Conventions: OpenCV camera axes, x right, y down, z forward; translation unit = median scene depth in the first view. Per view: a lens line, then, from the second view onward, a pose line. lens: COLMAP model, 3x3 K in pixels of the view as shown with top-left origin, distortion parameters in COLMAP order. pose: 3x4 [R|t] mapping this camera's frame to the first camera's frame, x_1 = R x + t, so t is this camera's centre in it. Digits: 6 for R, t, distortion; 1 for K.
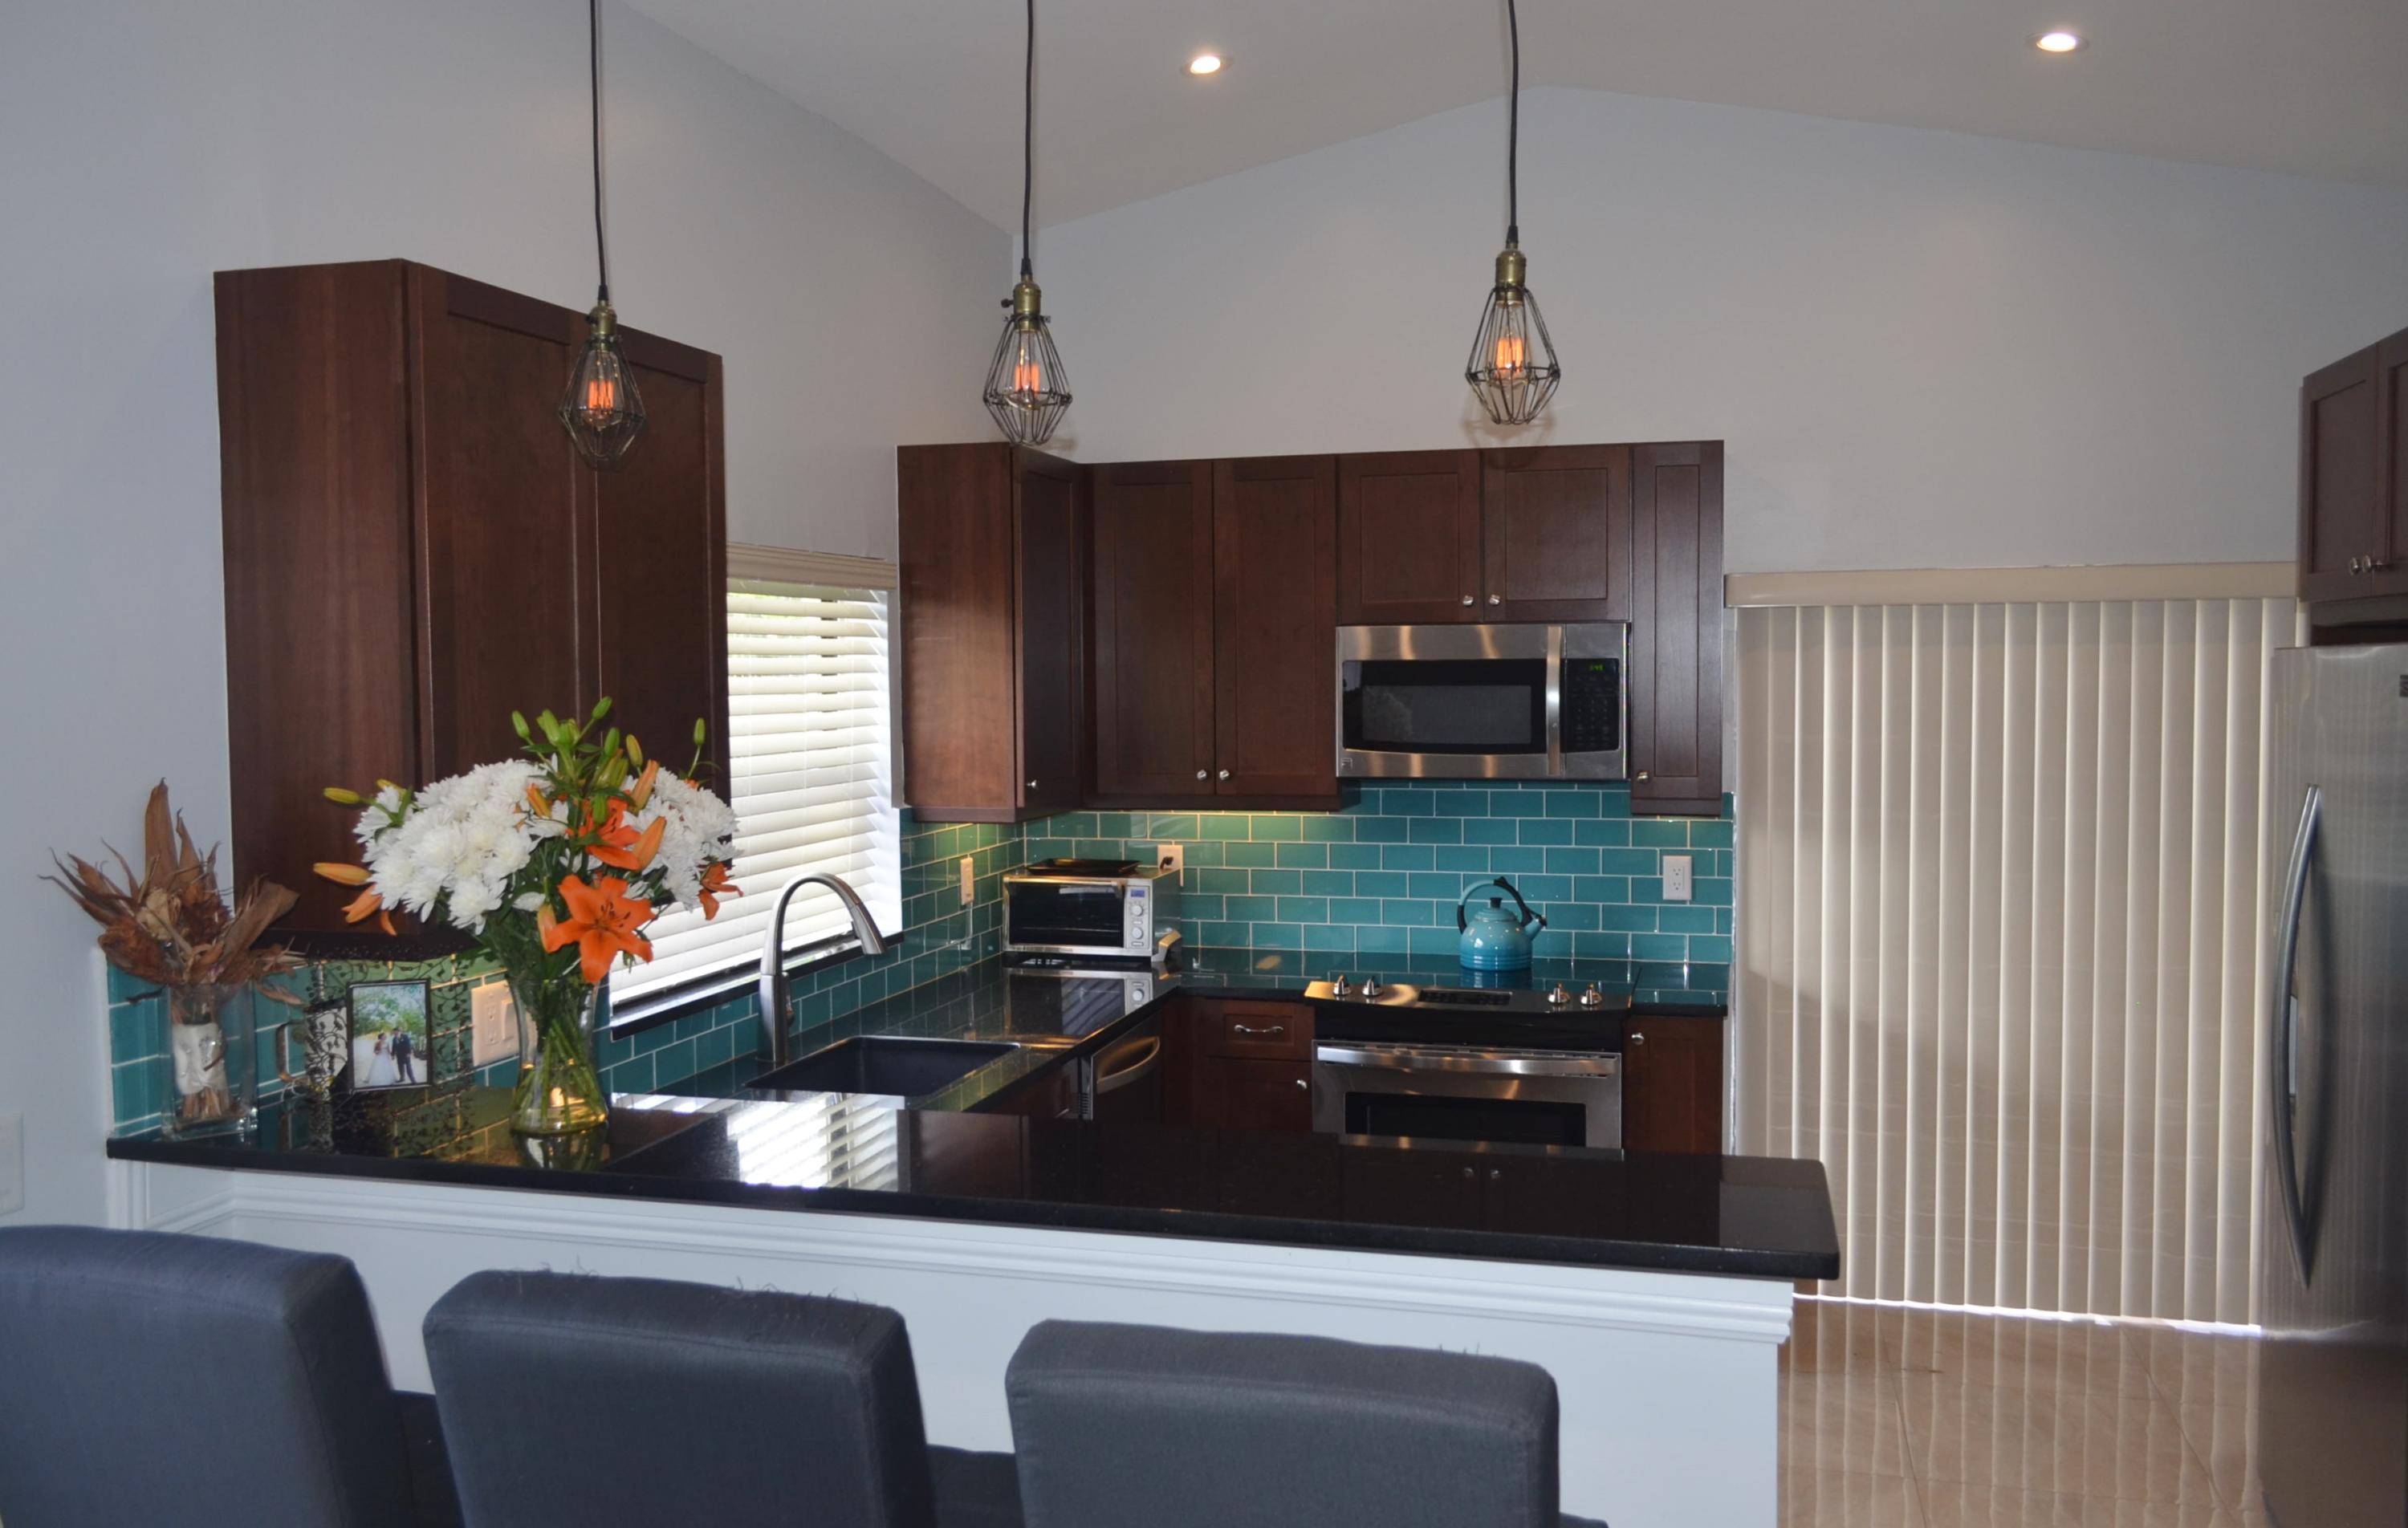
lens RADIAL K [[1982.5, 0, 1204.0], [0, 1982.5, 764.0], [0, 0, 1]] dist [-0.001930, 0.001249]
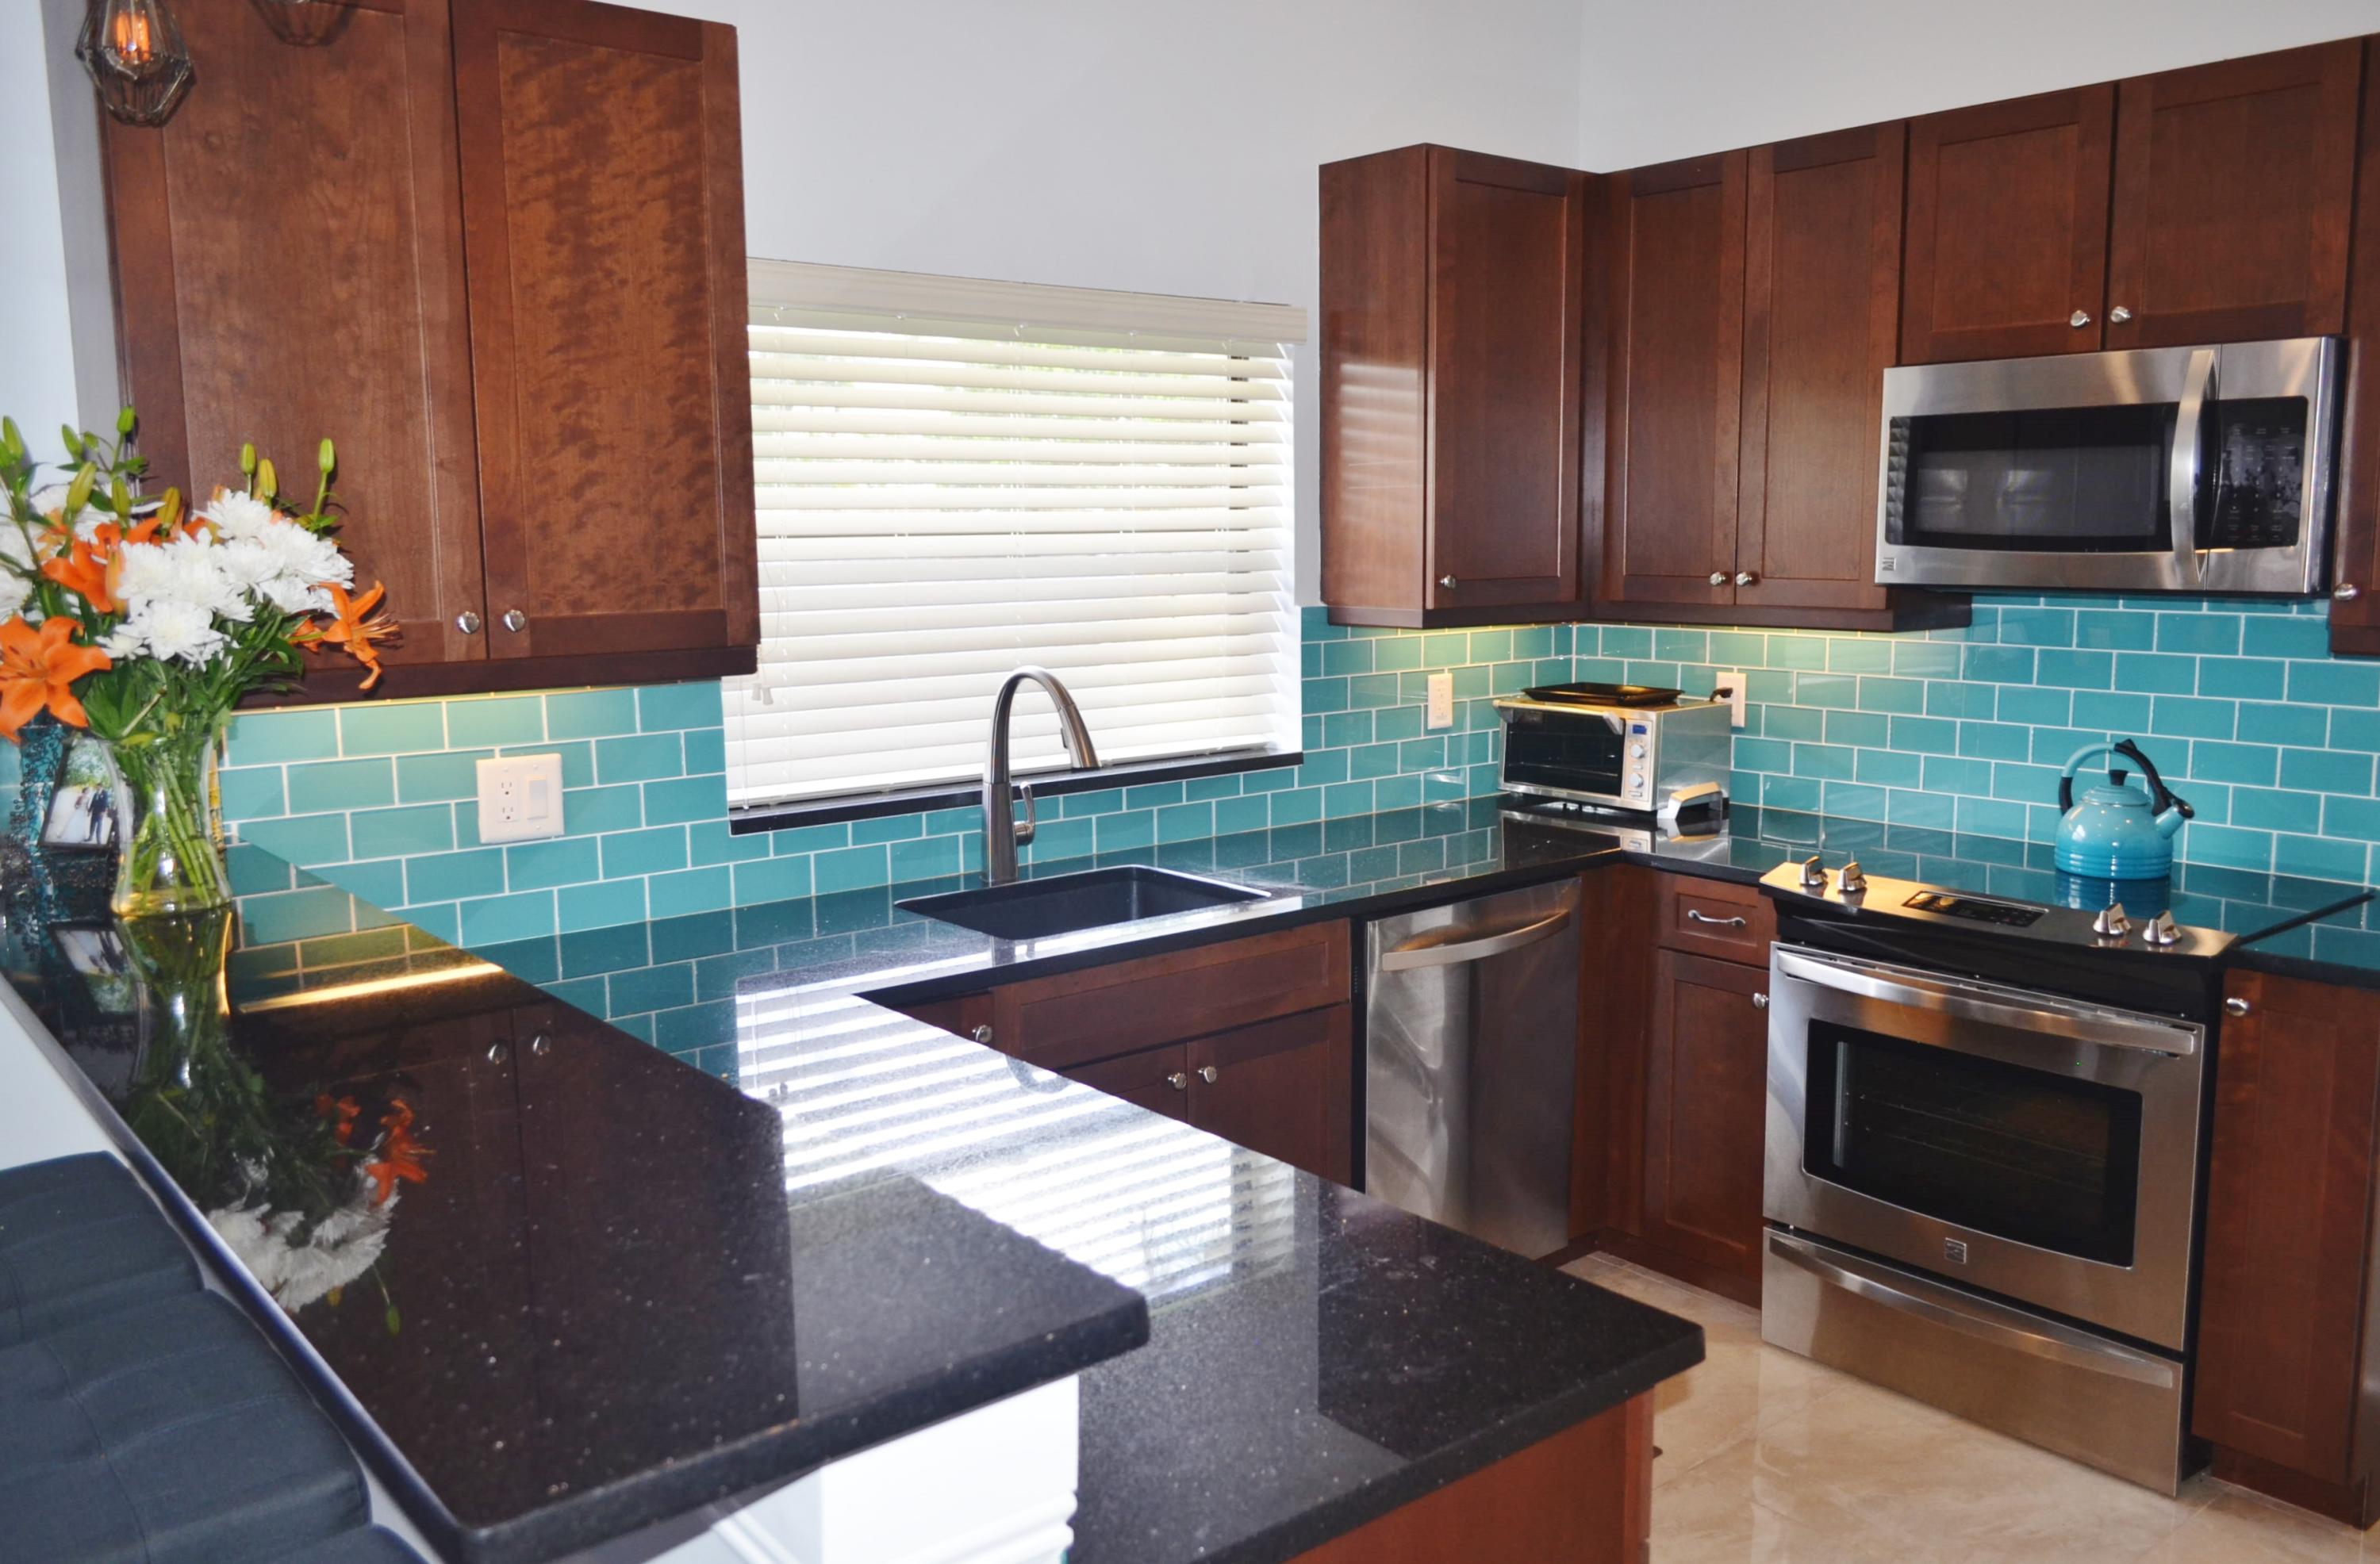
lens RADIAL K [[1889.6, 0, 1177.4], [0, 1889.6, 777.5], [0, 0, 1]] dist [-0.021975, 0.058313]
pose [[0.813699, 0.081624, -0.575527, 0.271891], [-0.028436, 0.994496, 0.100841, 0.015403], [0.580591, -0.065688, 0.811541, 0.315087]]
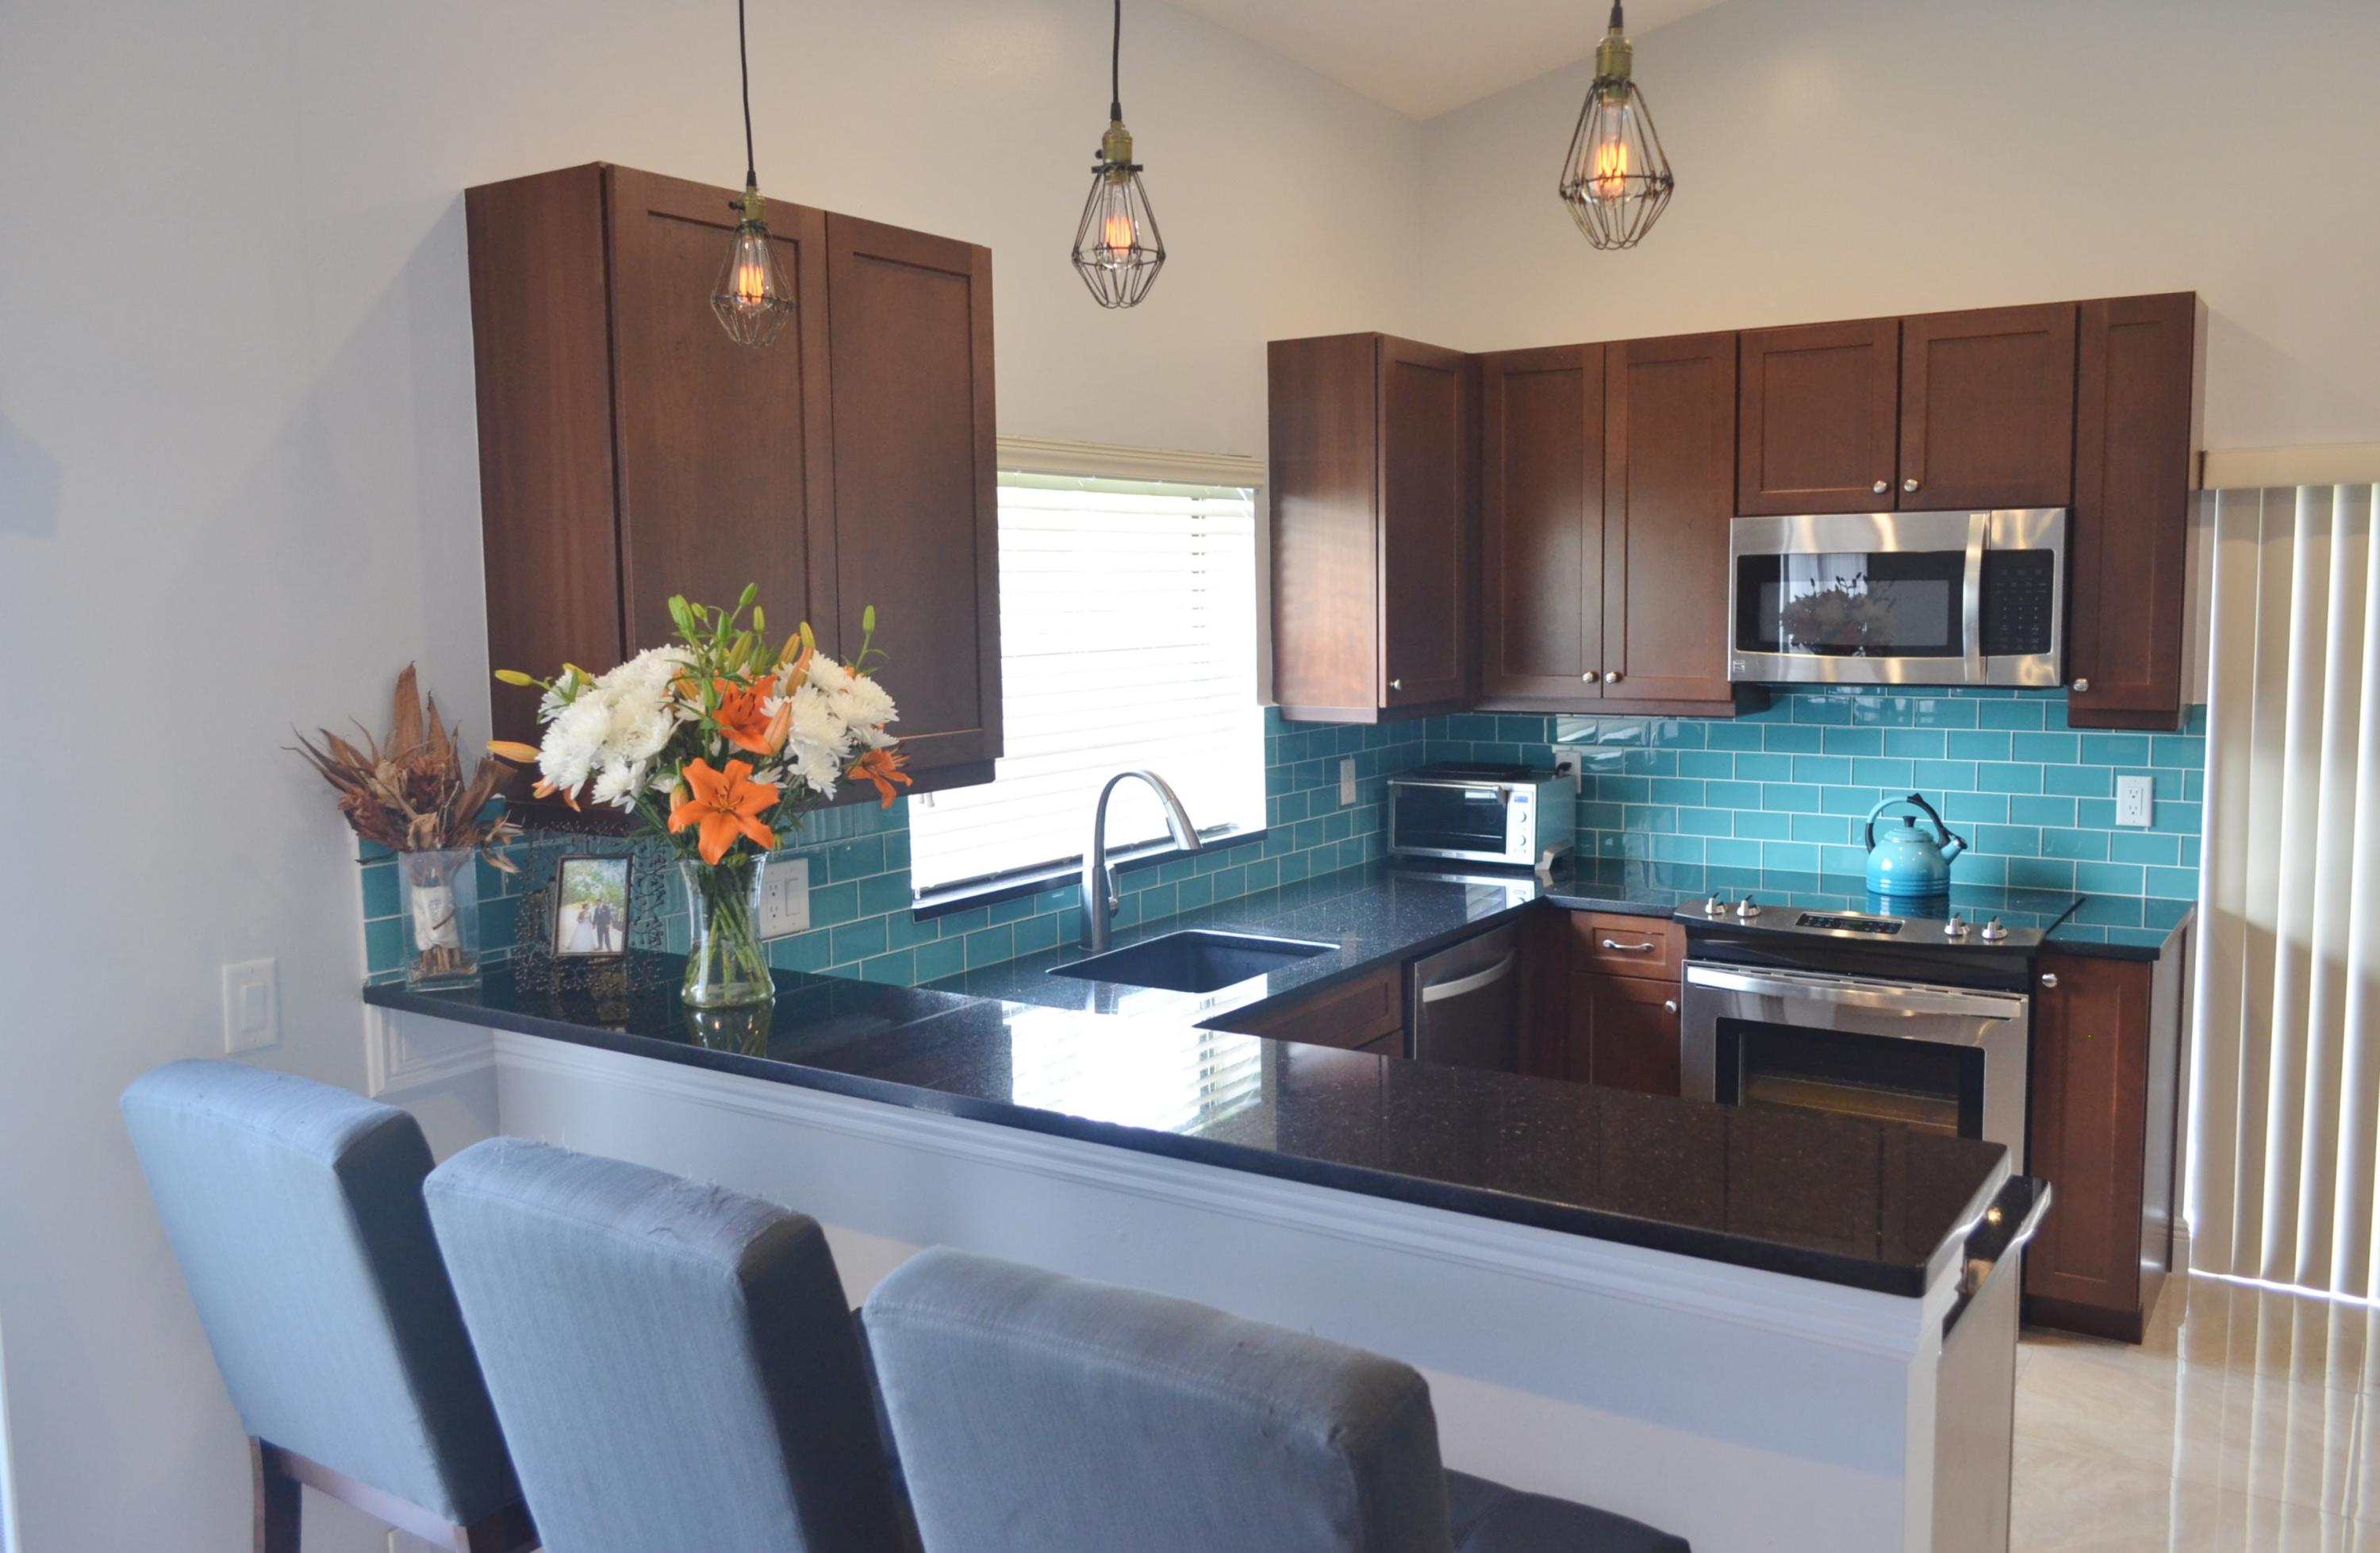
lens RADIAL K [[1890.1, 0, 1177.4], [0, 1890.1, 772.0], [0, 0, 1]] dist [-0.021975, 0.058313]
pose [[0.946876, 0.026847, -0.320476, 0.112537], [-0.009987, 0.998484, 0.054136, 0.004067], [0.321443, -0.048059, 0.945708, 0.080113]]
